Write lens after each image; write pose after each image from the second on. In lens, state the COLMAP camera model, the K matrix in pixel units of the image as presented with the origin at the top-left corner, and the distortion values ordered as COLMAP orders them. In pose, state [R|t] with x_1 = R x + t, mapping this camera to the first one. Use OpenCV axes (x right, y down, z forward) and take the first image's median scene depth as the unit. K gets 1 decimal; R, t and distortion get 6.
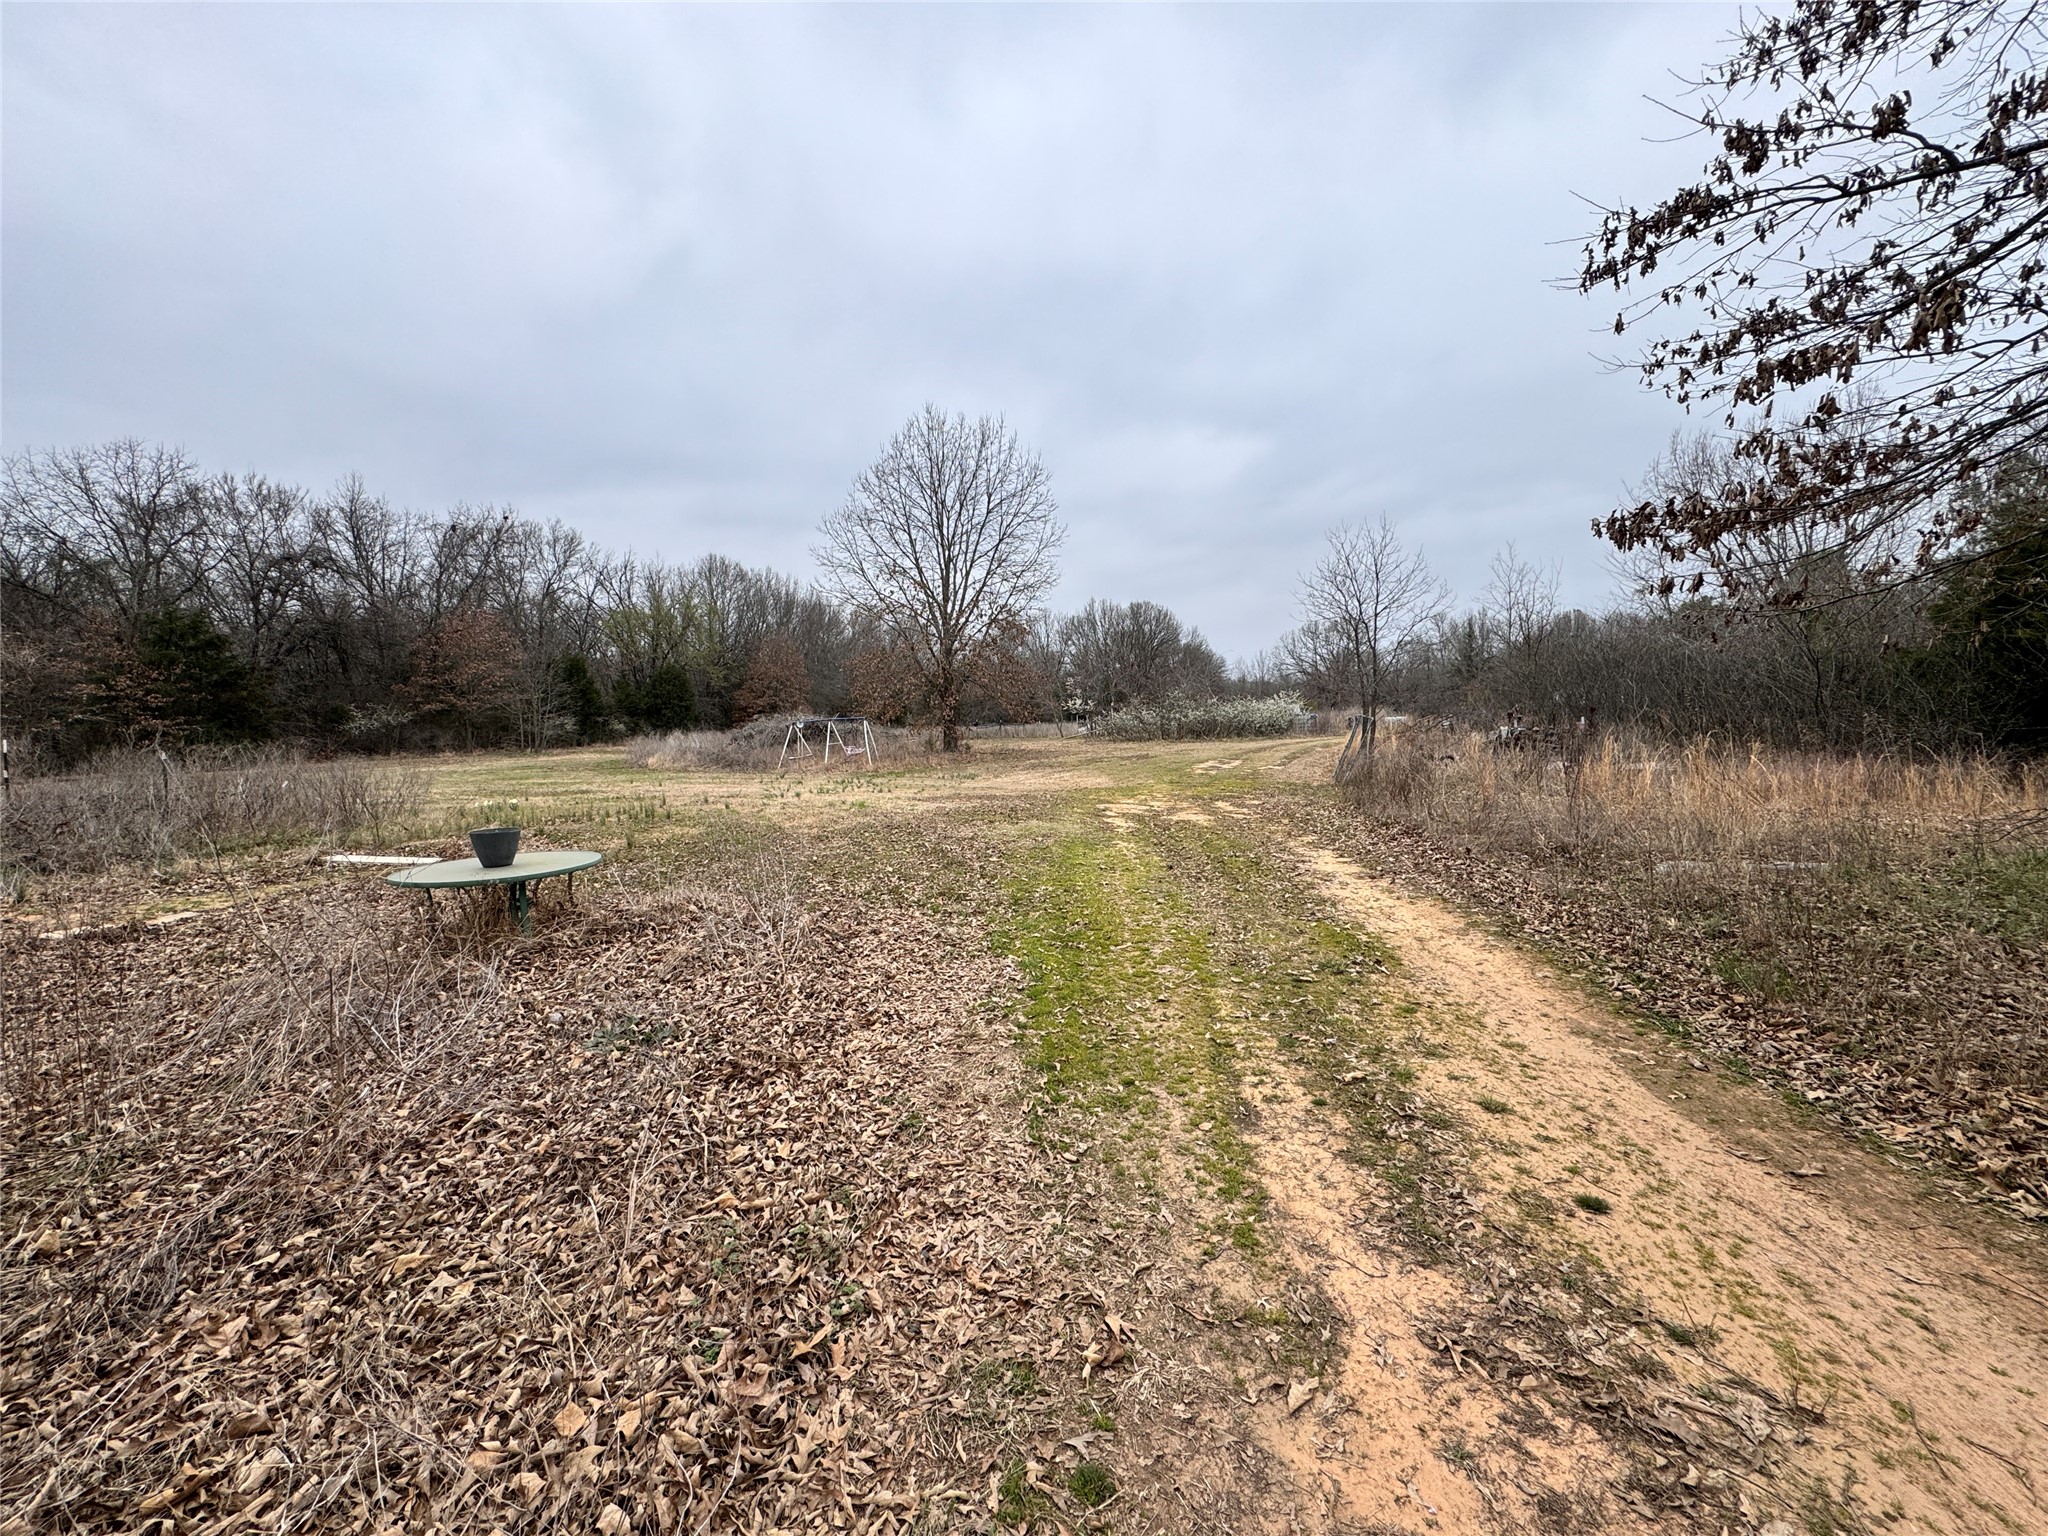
lens RADIAL K [[818.0, 0, 1025.9], [0, 818.0, 762.8], [0, 0, 1]] dist [-0.002581, 0.000559]
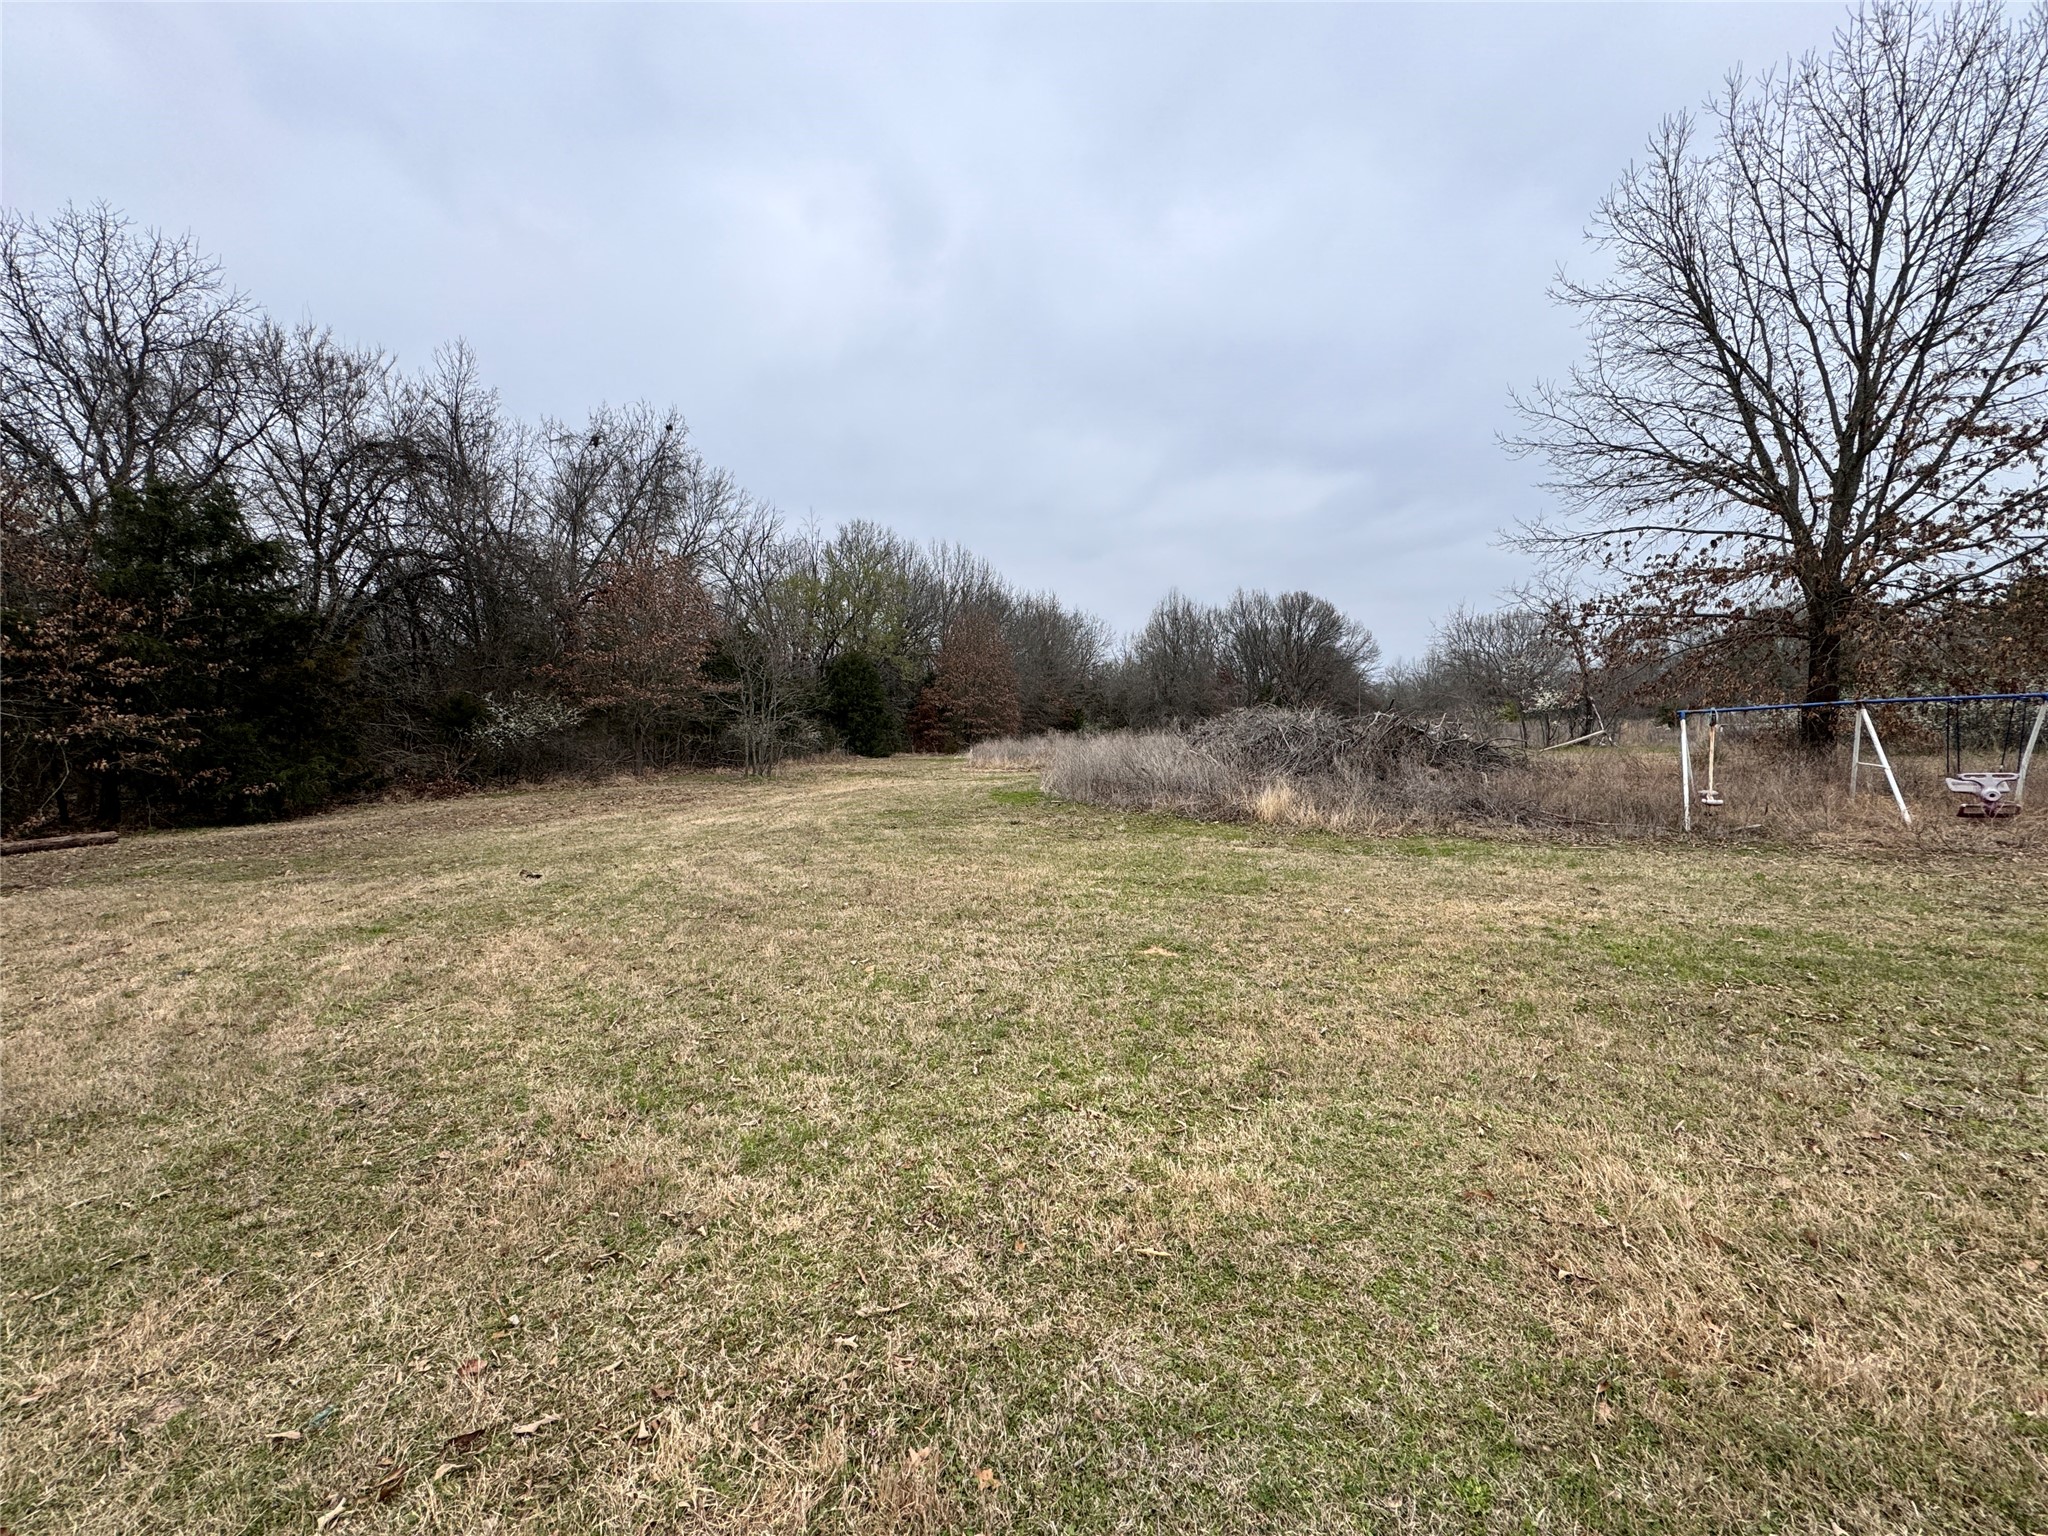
lens RADIAL K [[818.0, 0, 1022.2], [0, 818.0, 768.6], [0, 0, 1]] dist [-0.002581, 0.000559]
pose [[0.999892, 0.002004, -0.014593, -0.386195], [-0.002113, 0.999970, -0.007454, -0.014017], [0.014578, 0.007484, 0.999866, 0.380987]]
